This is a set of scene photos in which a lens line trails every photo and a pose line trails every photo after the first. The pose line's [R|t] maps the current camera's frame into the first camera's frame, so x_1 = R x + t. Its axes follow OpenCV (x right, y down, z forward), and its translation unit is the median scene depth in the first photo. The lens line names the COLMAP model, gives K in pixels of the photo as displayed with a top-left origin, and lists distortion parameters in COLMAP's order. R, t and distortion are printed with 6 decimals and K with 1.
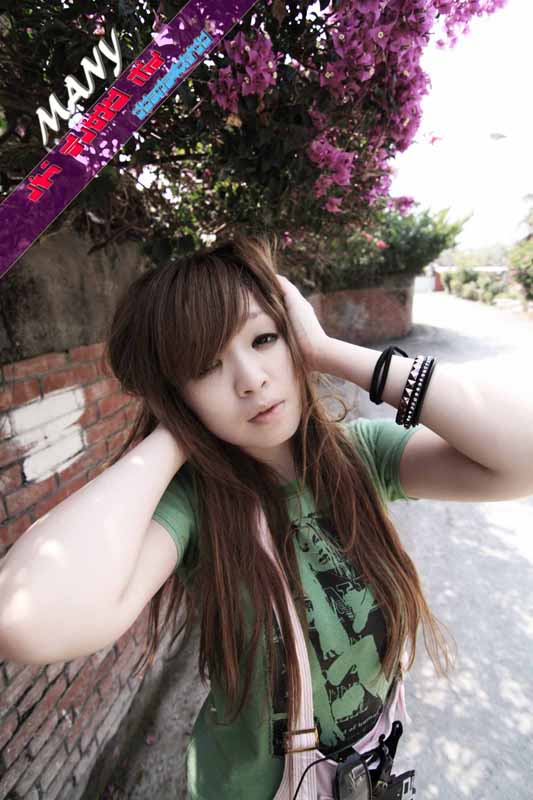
lens RADIAL K [[419.8, 0, 266.3], [0, 419.8, 424.5], [0, 0, 1]] dist [0.001753, -0.000084]
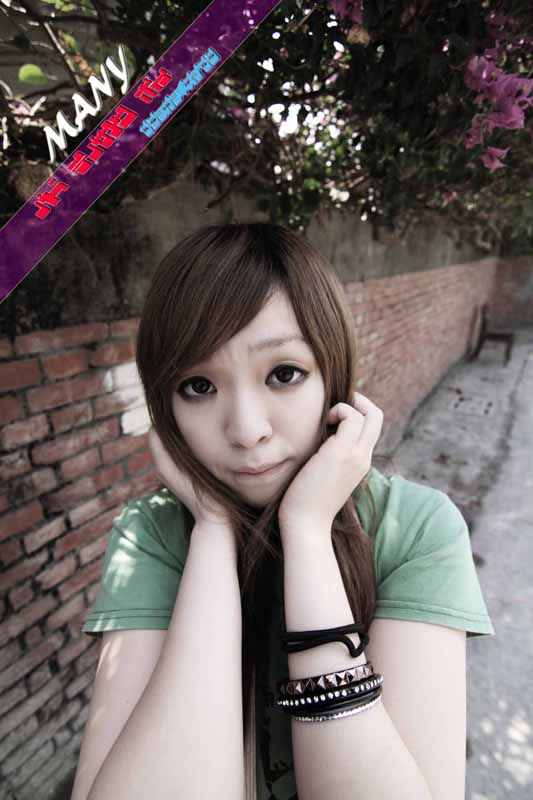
lens RADIAL K [[419.8, 0, 266.3], [0, 419.8, 424.5], [0, 0, 1]] dist [0.001753, -0.000084]
pose [[0.933232, 0.193980, -0.302406, 0.080845], [-0.161547, 0.978390, 0.129056, -0.085619], [0.320905, -0.071586, 0.944402, 0.132248]]
